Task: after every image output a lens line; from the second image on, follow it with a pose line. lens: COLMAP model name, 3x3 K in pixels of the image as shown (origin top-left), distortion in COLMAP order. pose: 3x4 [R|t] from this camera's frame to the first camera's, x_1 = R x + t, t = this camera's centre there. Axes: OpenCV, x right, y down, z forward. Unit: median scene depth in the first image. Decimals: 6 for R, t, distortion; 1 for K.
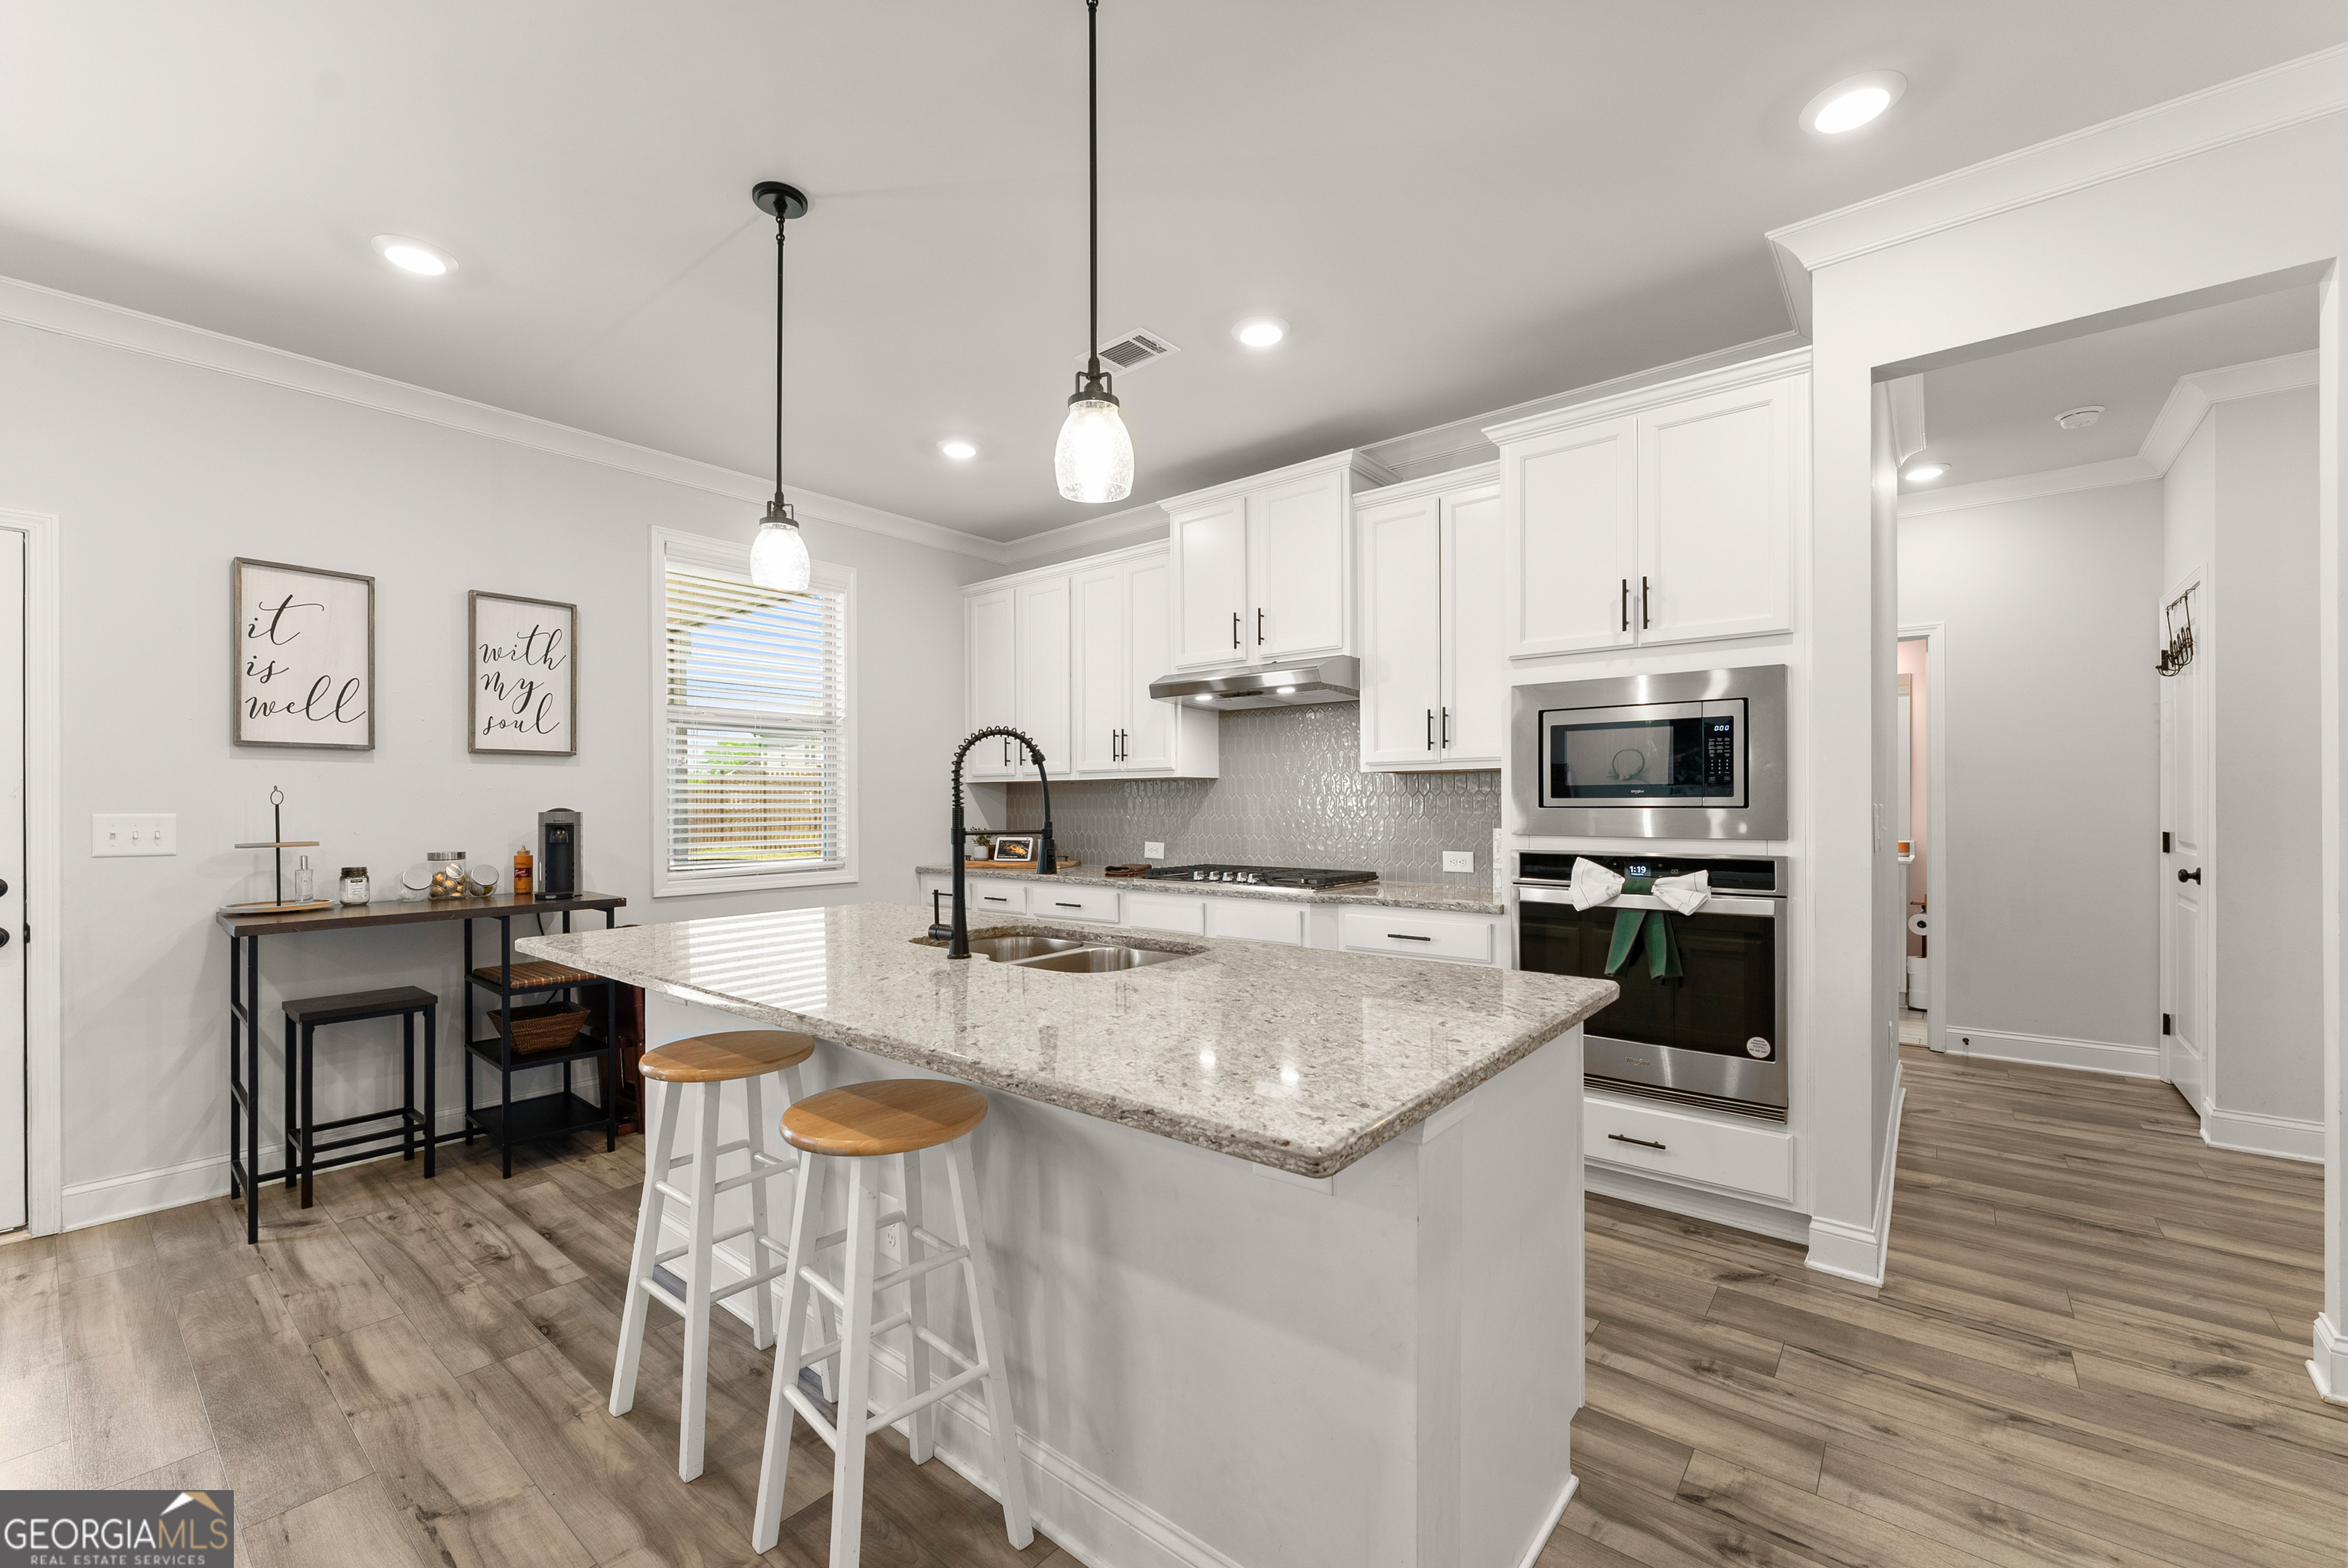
lens RADIAL K [[944.6, 0, 1169.1], [0, 944.6, 805.4], [0, 0, 1]] dist [-0.002846, -0.000302]
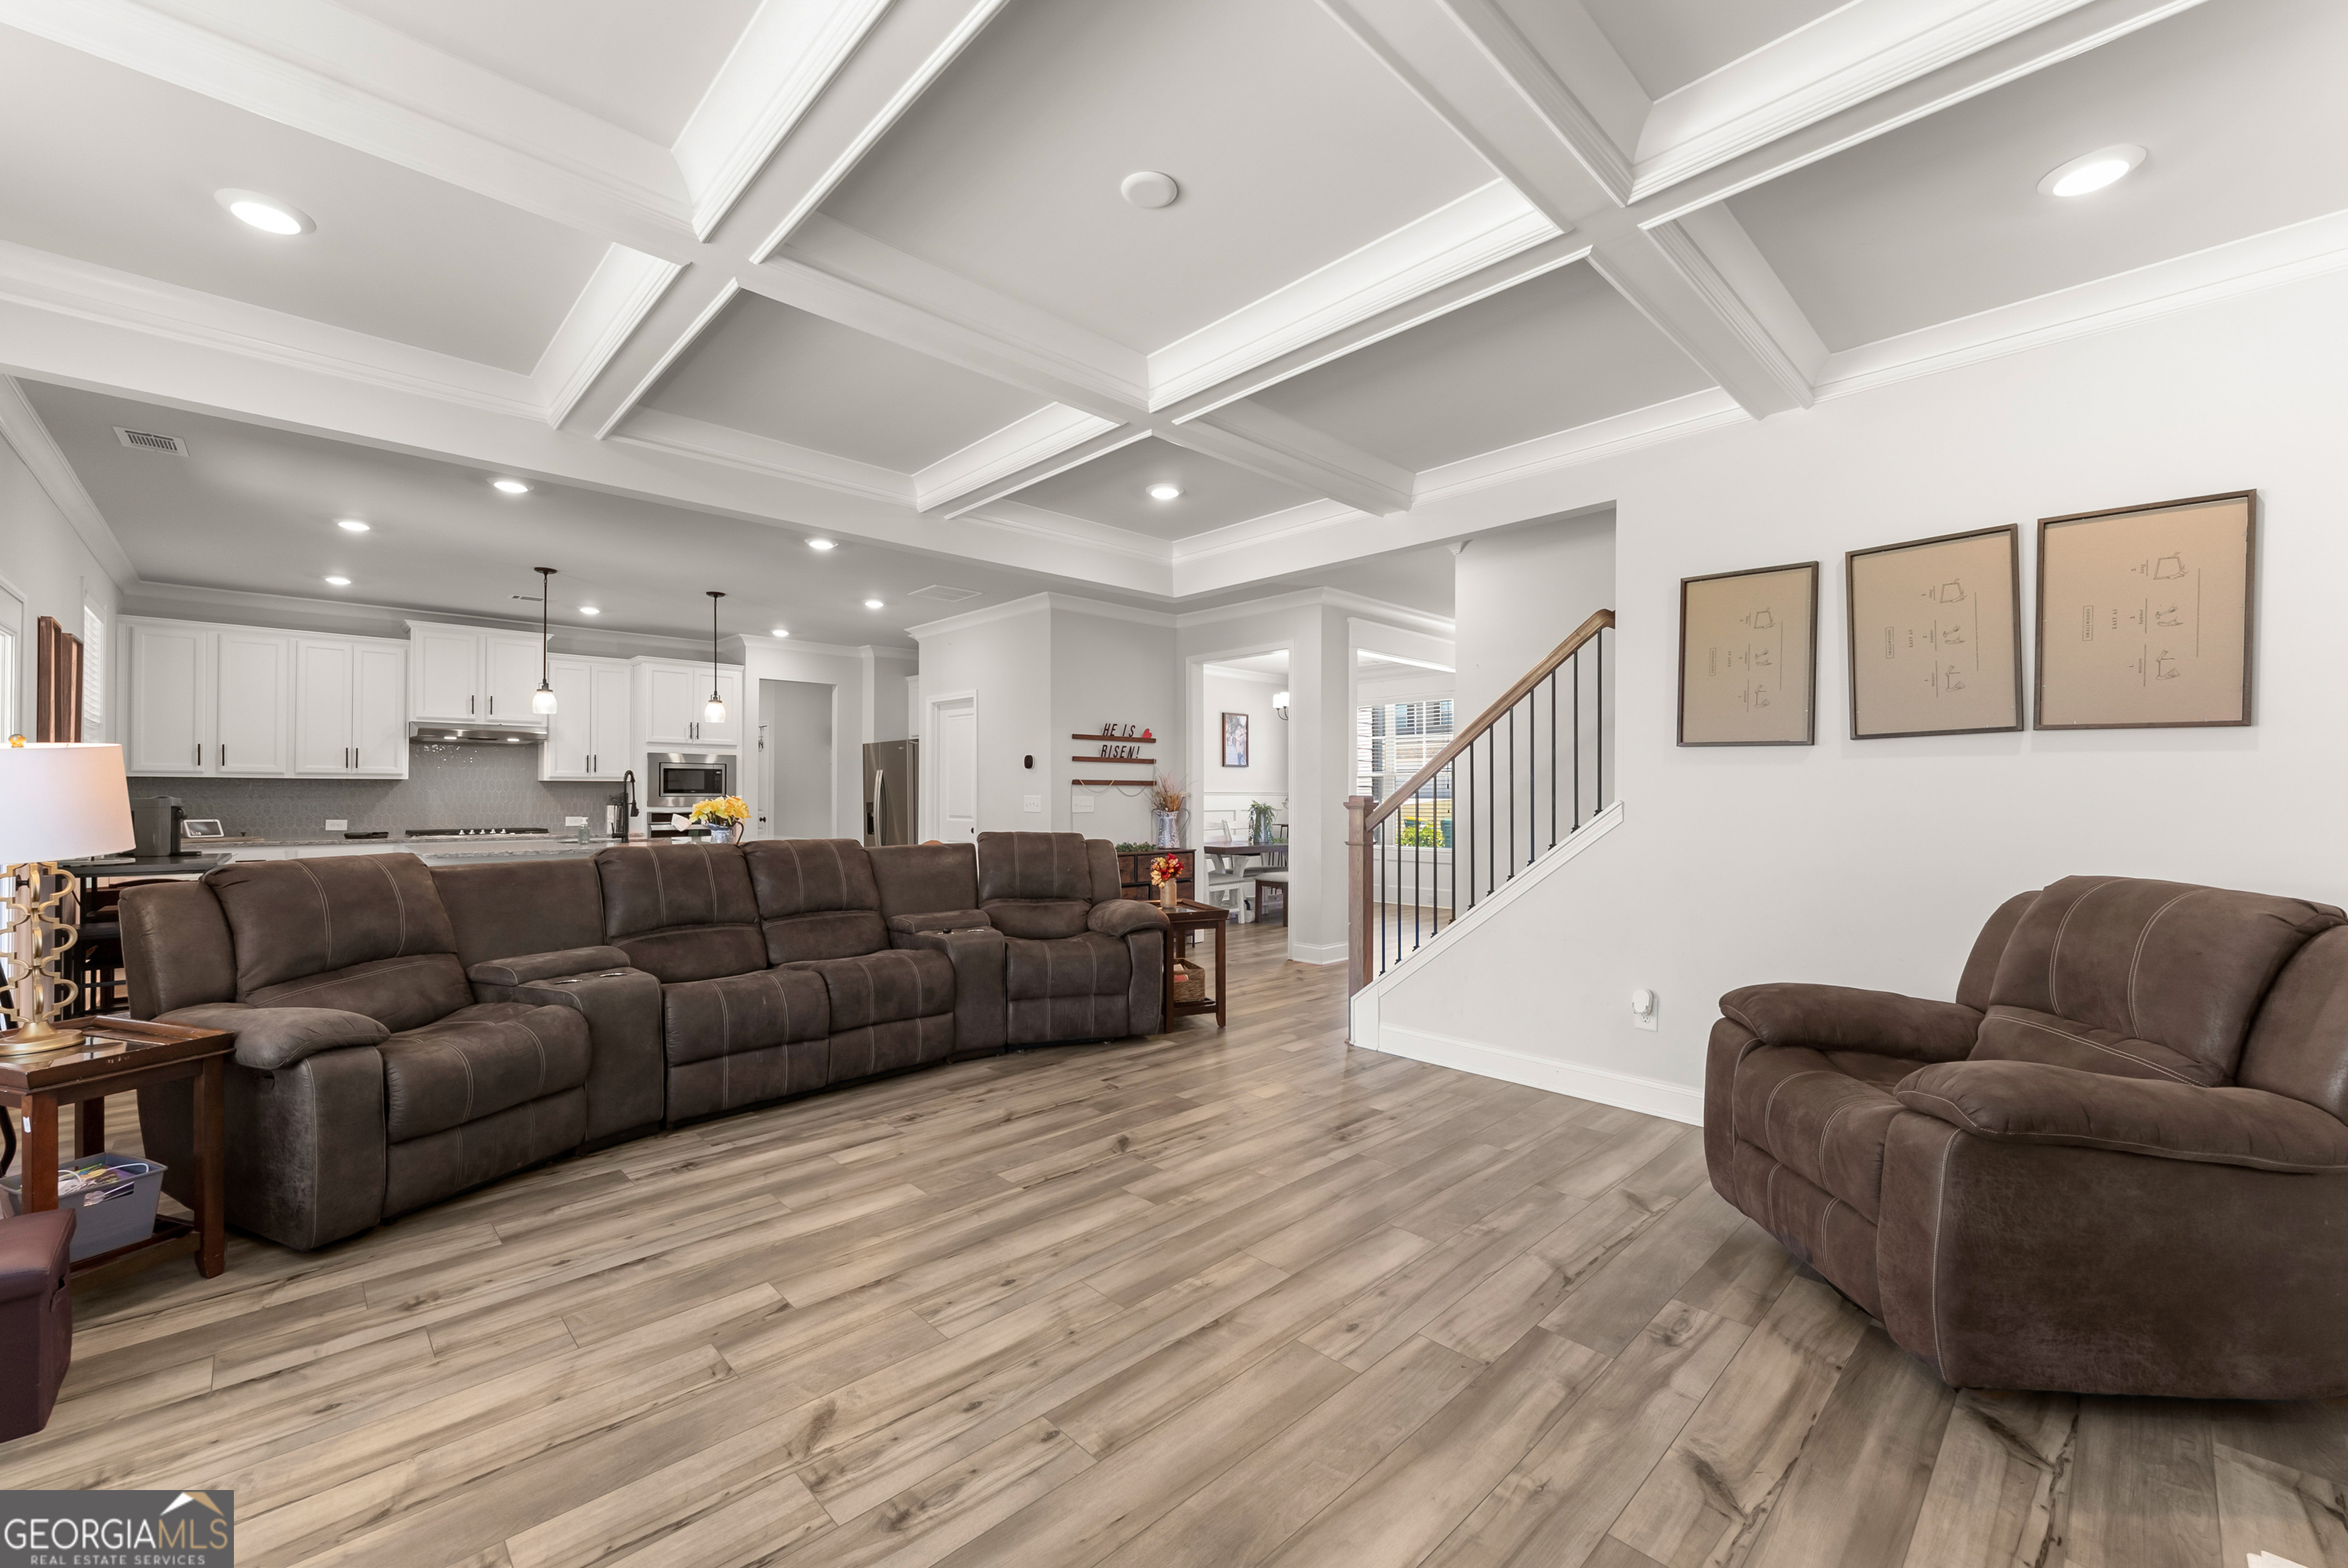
lens RADIAL K [[938.2, 0, 1166.4], [0, 938.2, 790.5], [0, 0, 1]] dist [-0.002449, 0.000315]
pose [[0.119947, 0.009495, 0.992735, -2.155844], [0.000442, 0.999954, -0.009617, 0.010777], [-0.992780, 0.001593, 0.119937, -0.820306]]
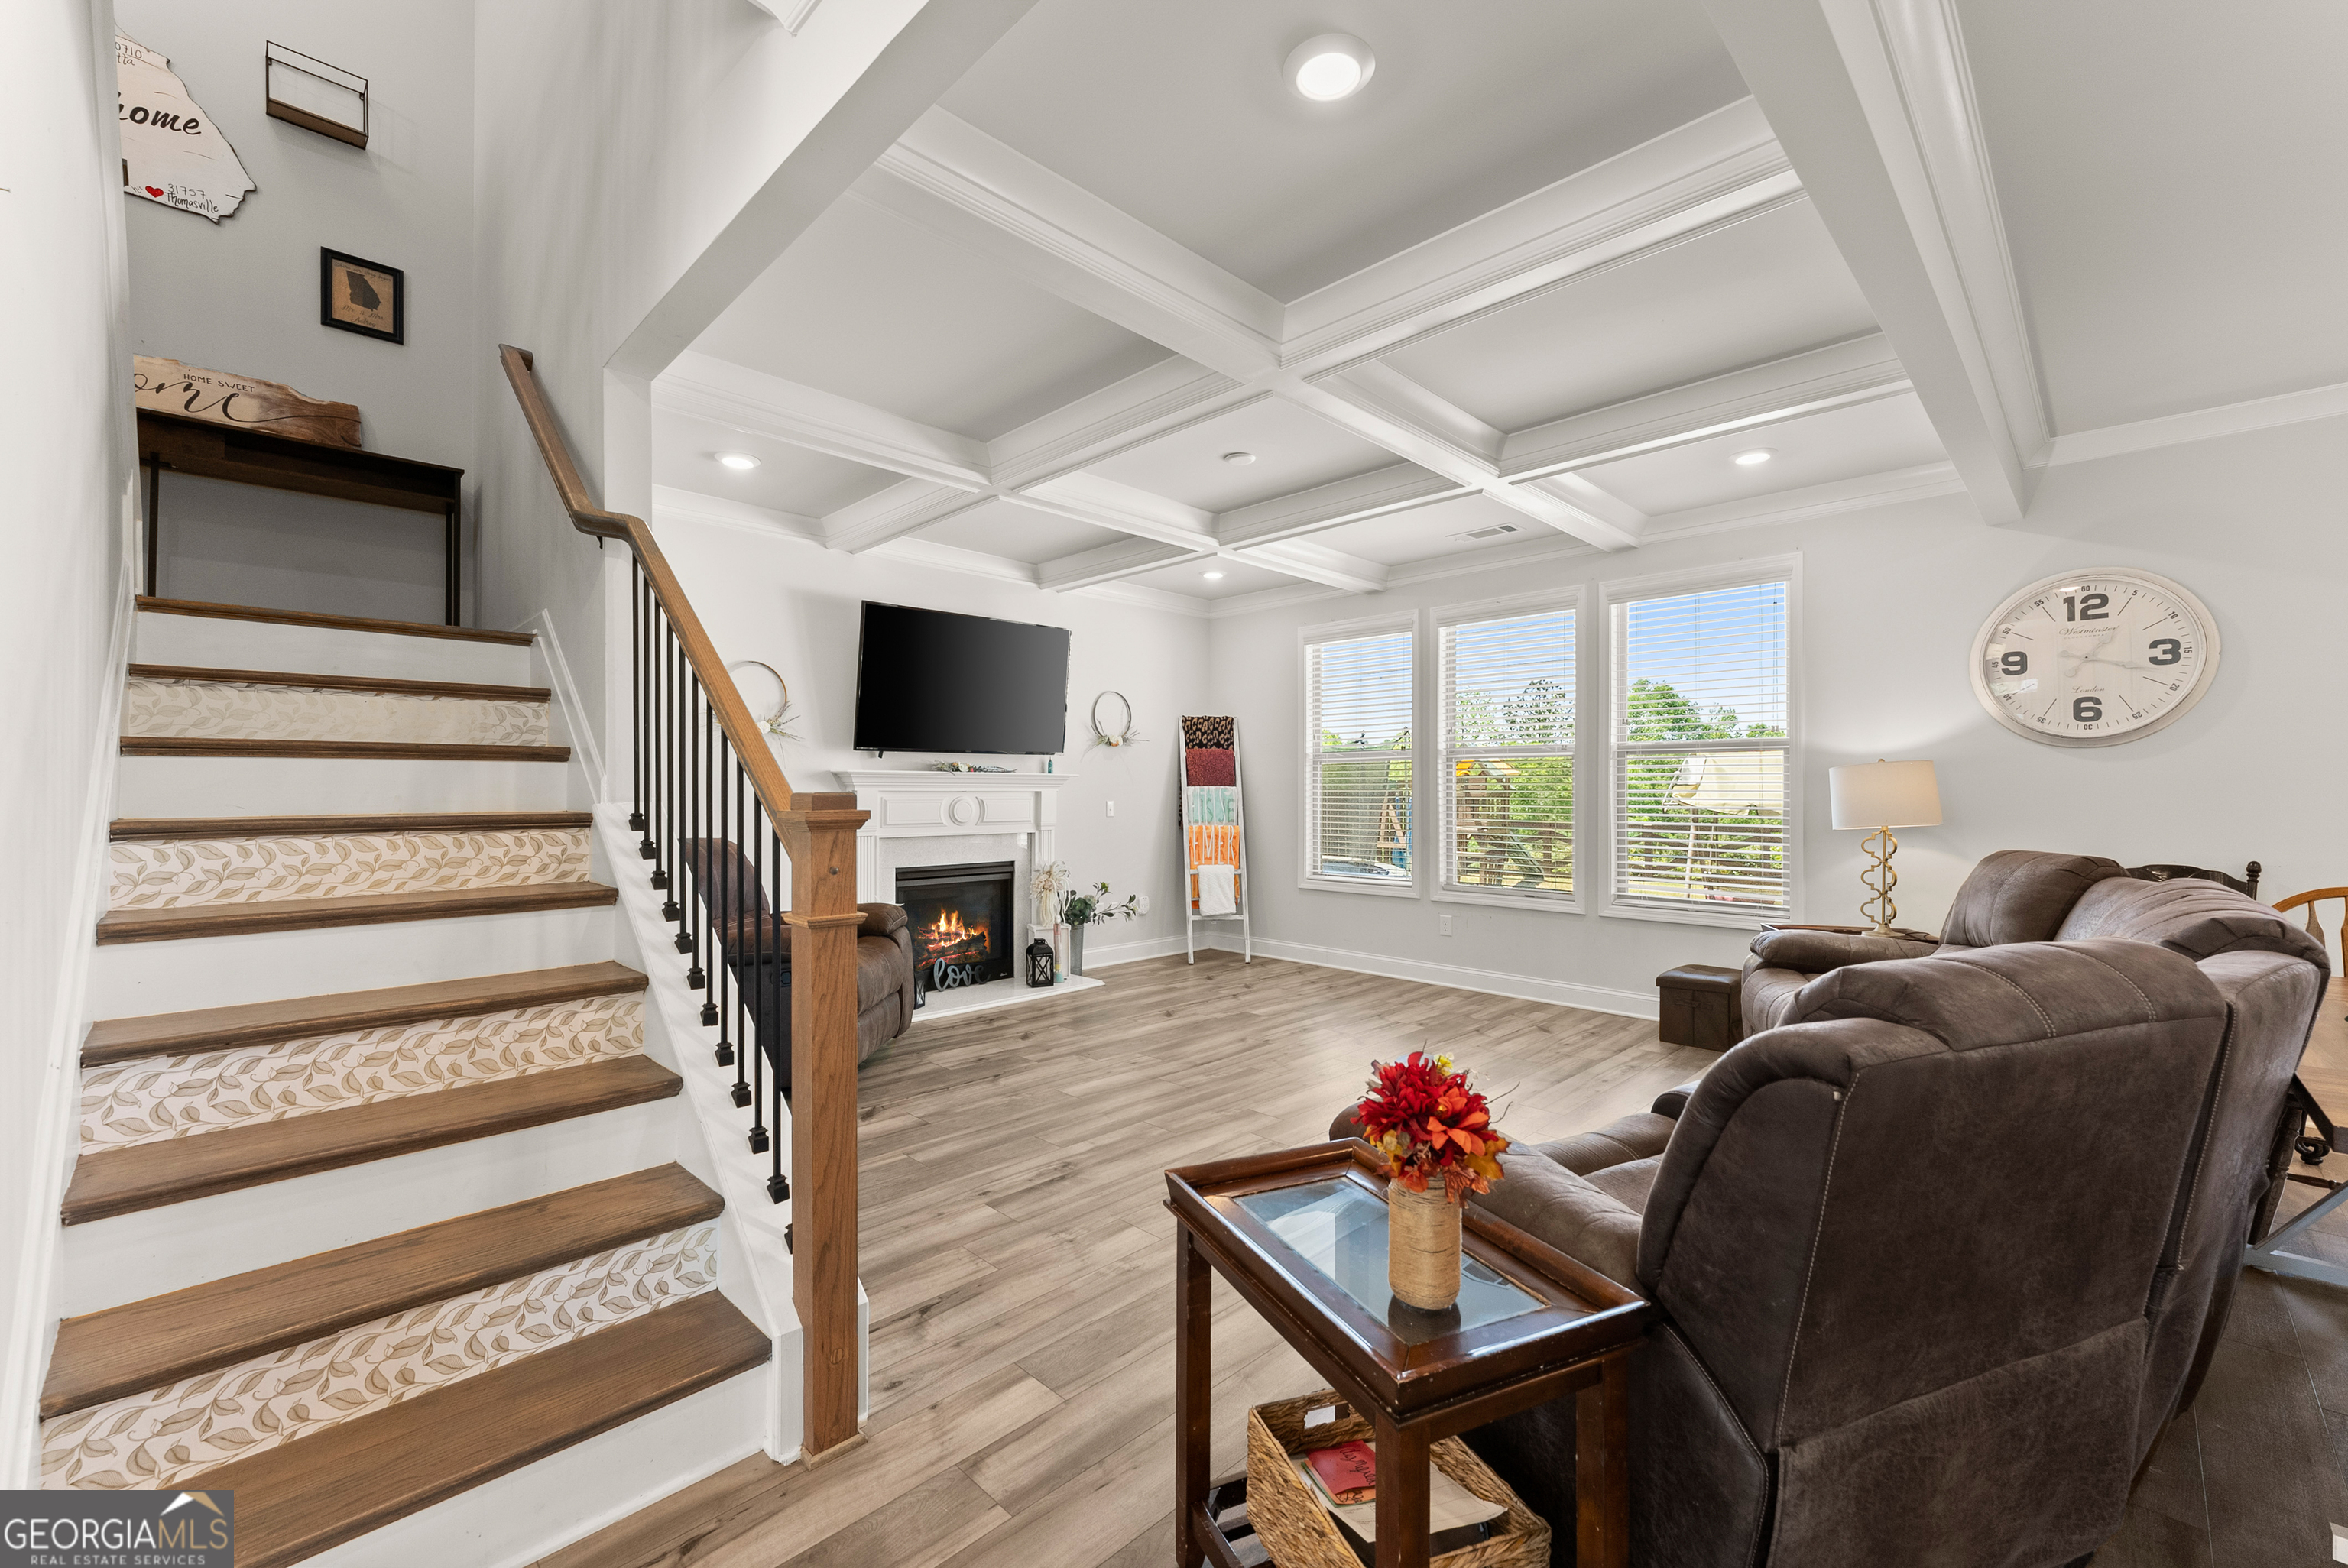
lens RADIAL K [[945.5, 0, 1166.4], [0, 945.5, 787.0], [0, 0, 1]] dist [-0.001713, -0.000183]
pose [[-0.101595, -0.001224, -0.994825, -0.030650], [-0.002027, 0.999997, -0.001023, 0.001010], [0.994824, 0.001912, -0.101597, -0.682429]]
